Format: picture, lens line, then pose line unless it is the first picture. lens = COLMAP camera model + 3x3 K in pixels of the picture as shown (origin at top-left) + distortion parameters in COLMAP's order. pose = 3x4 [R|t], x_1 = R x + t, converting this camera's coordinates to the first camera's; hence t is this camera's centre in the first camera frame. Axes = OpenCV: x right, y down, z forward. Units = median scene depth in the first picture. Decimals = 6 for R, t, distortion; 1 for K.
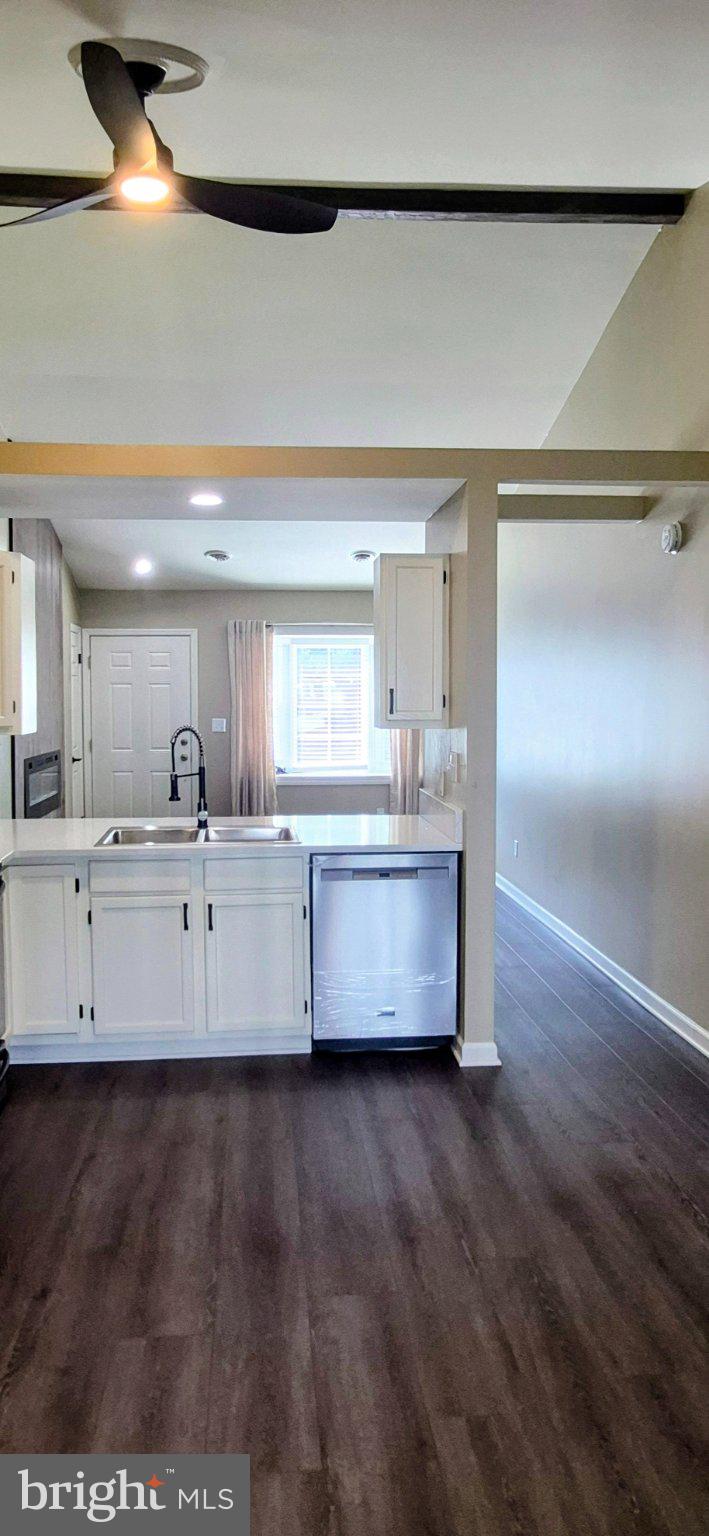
lens RADIAL K [[1069.6, 0, 360.8], [0, 1069.6, 765.9], [0, 0, 1]] dist [-0.000226, 0.000201]
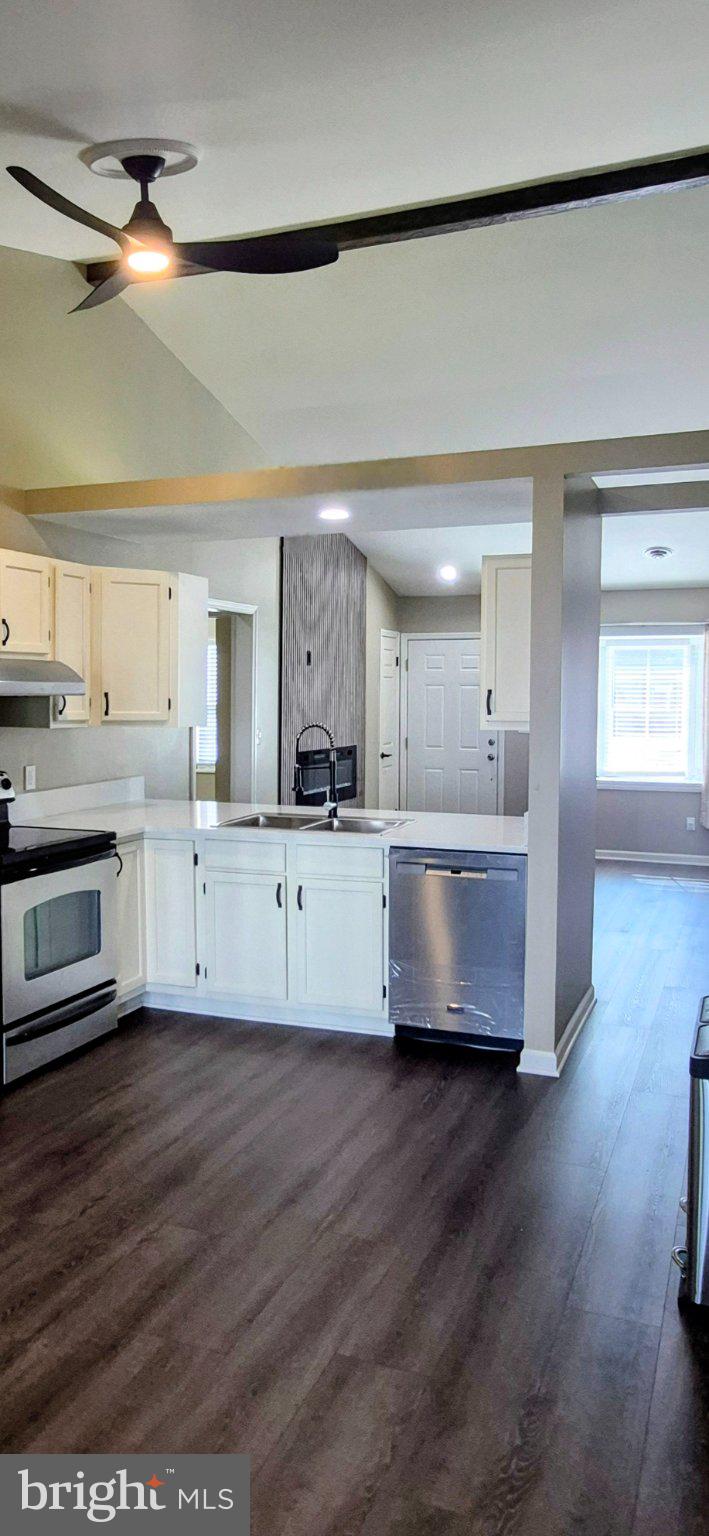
lens RADIAL K [[1073.4, 0, 349.1], [0, 1073.4, 761.5], [0, 0, 1]] dist [-0.002653, 0.001387]
pose [[0.894349, 0.034234, -0.446059, 0.357840], [-0.036988, 0.999313, 0.002533, -0.002473], [0.445839, 0.014233, 0.895000, 0.035074]]
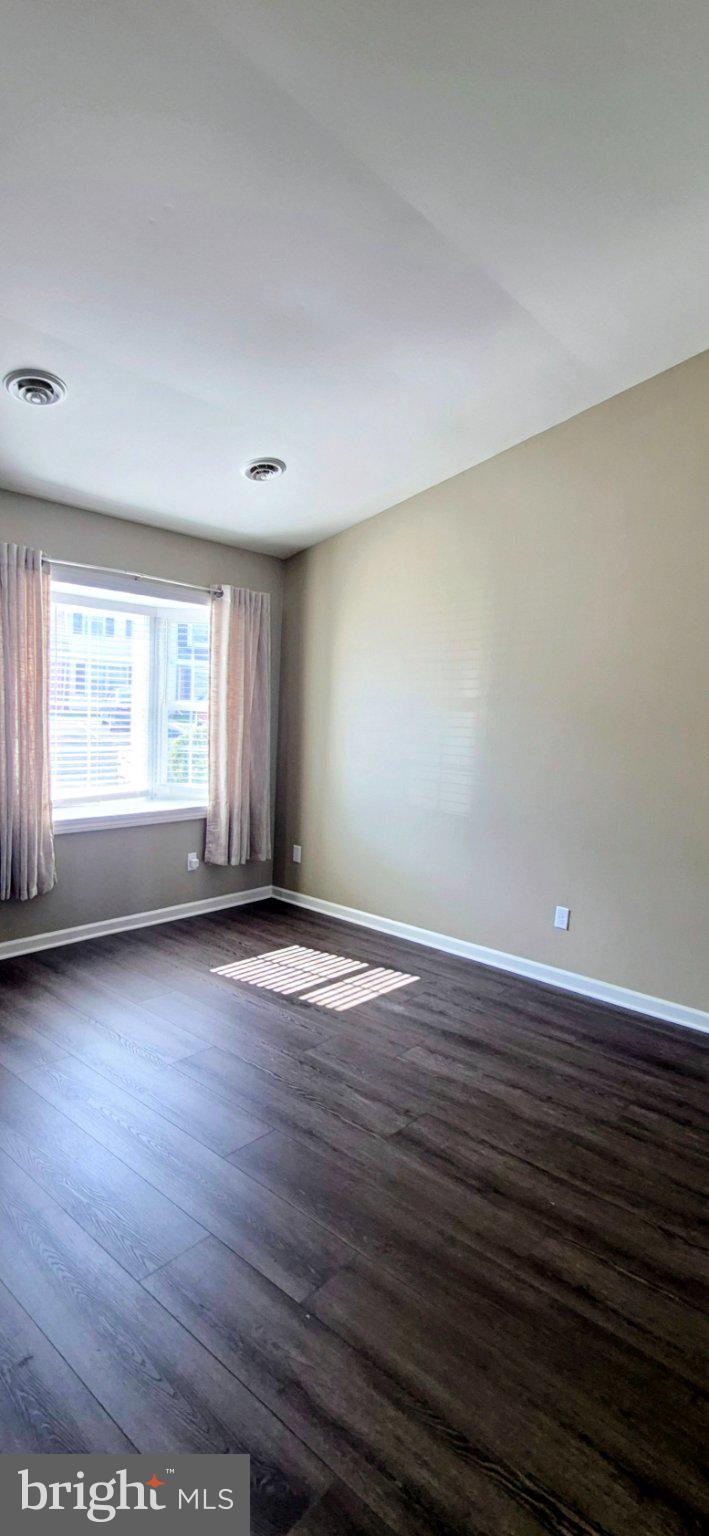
lens RADIAL K [[711.5, 0, 354.5], [0, 711.5, 768.0], [0, 0, 1]] dist [0.000288, 0.000475]
pose [[0.730083, -0.028720, 0.682755, -0.466031], [0.010518, 0.999470, 0.030796, -0.062413], [-0.683278, -0.015303, 0.729998, 1.239687]]
